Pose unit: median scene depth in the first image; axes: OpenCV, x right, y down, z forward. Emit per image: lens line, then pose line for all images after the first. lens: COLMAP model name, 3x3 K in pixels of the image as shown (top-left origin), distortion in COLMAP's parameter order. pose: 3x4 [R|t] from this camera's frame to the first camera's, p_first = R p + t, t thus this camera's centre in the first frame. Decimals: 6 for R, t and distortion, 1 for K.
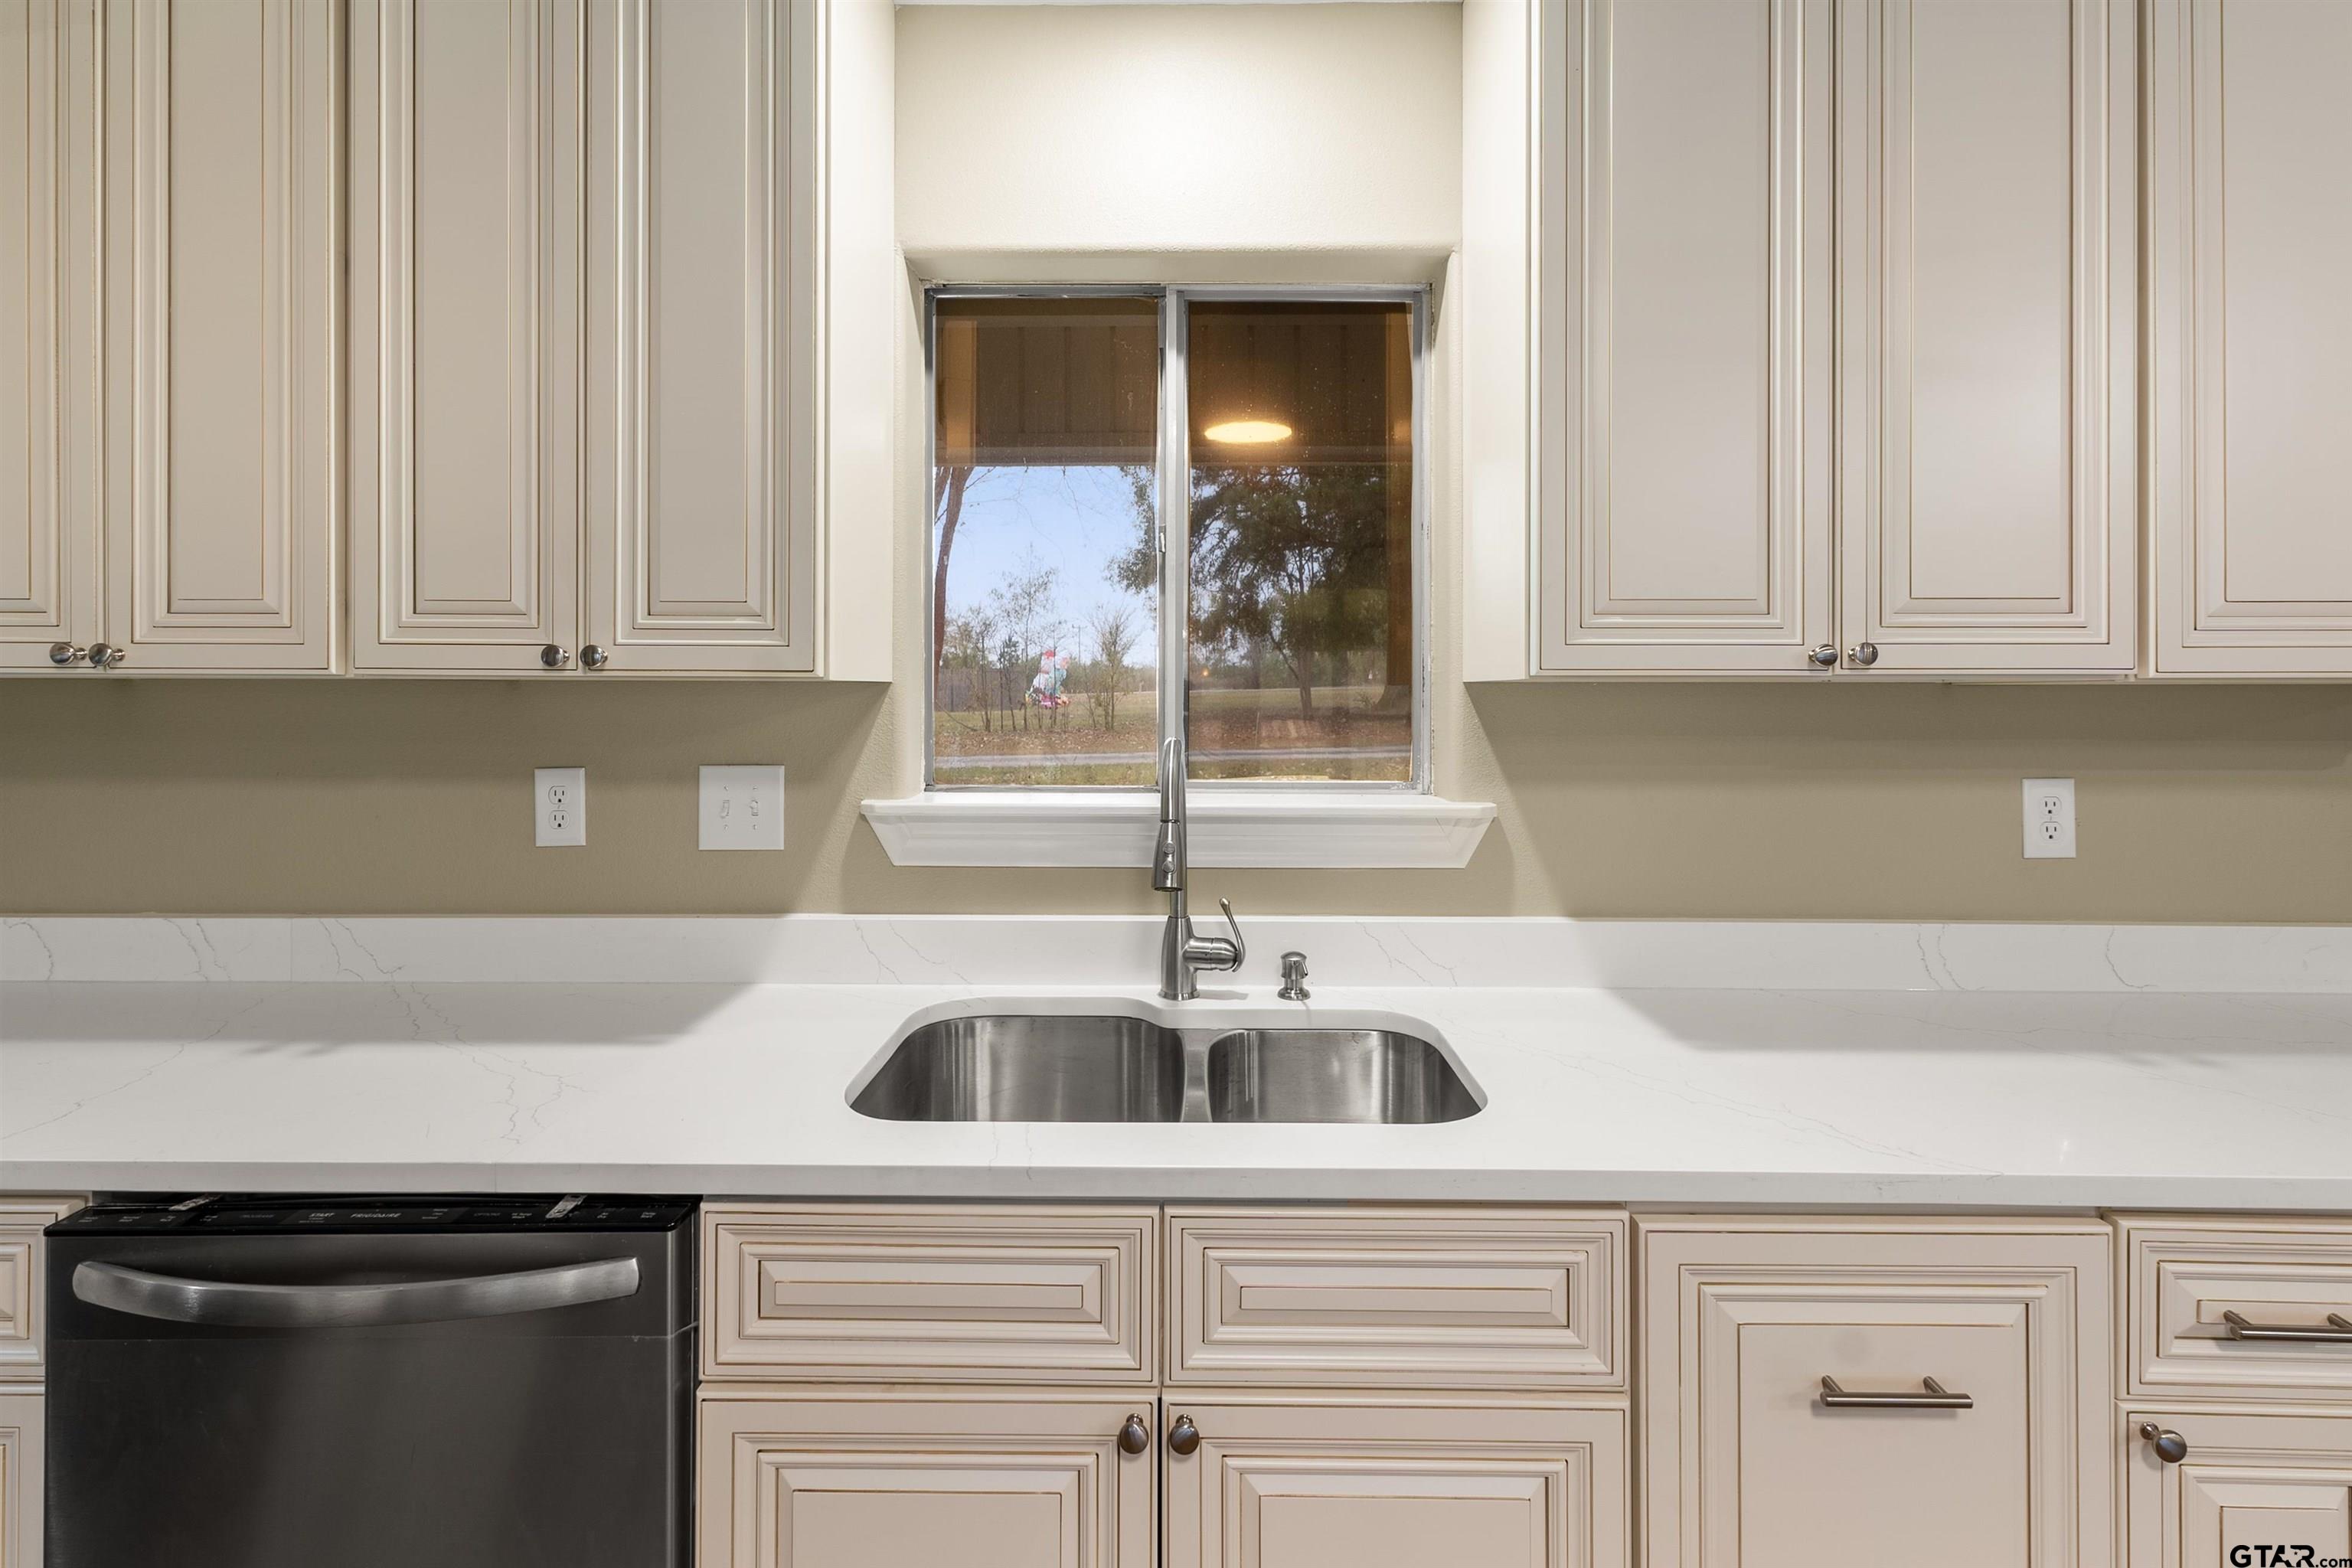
lens RADIAL K [[1005.7, 0, 1173.7], [0, 1005.7, 708.7], [0, 0, 1]] dist [0.010603, -0.002766]
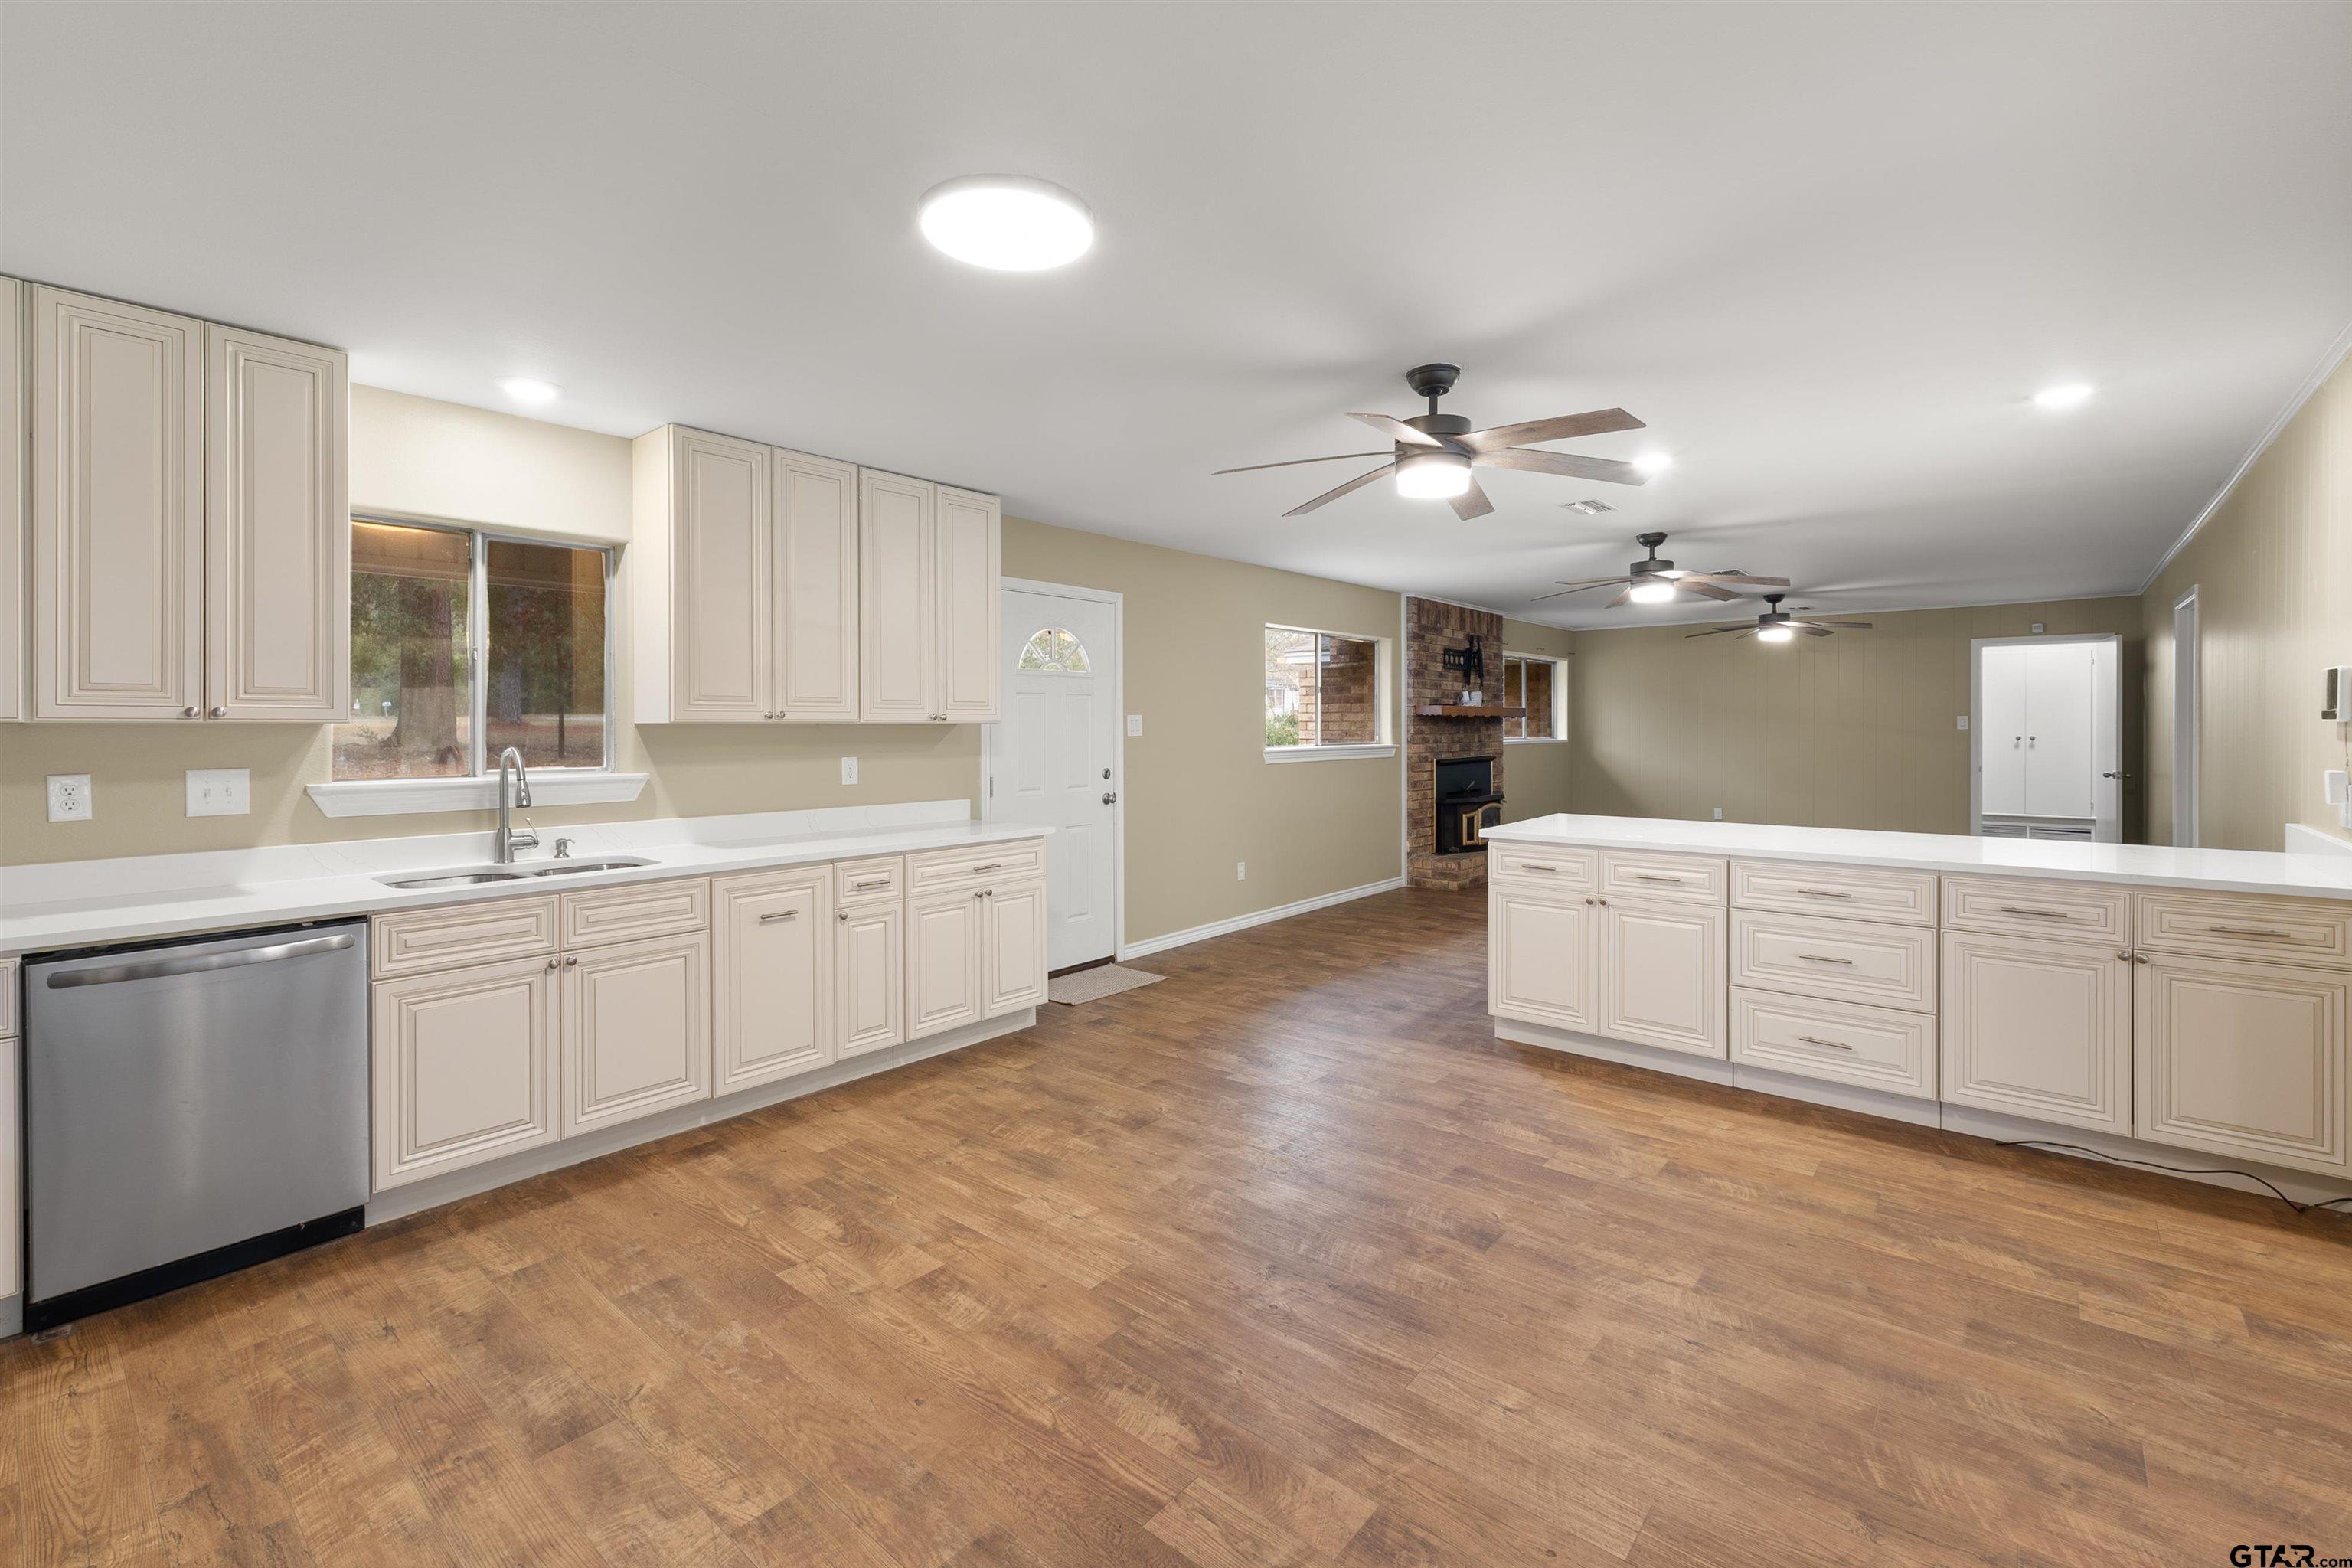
lens RADIAL K [[1005.7, 0, 1164.6], [0, 1005.7, 721.0], [0, 0, 1]] dist [0.010603, -0.002766]
pose [[0.643661, 0.001068, 0.765310, -0.773392], [0.014787, 0.999795, -0.013832, 0.021007], [-0.765168, 0.020220, 0.643513, -1.581135]]
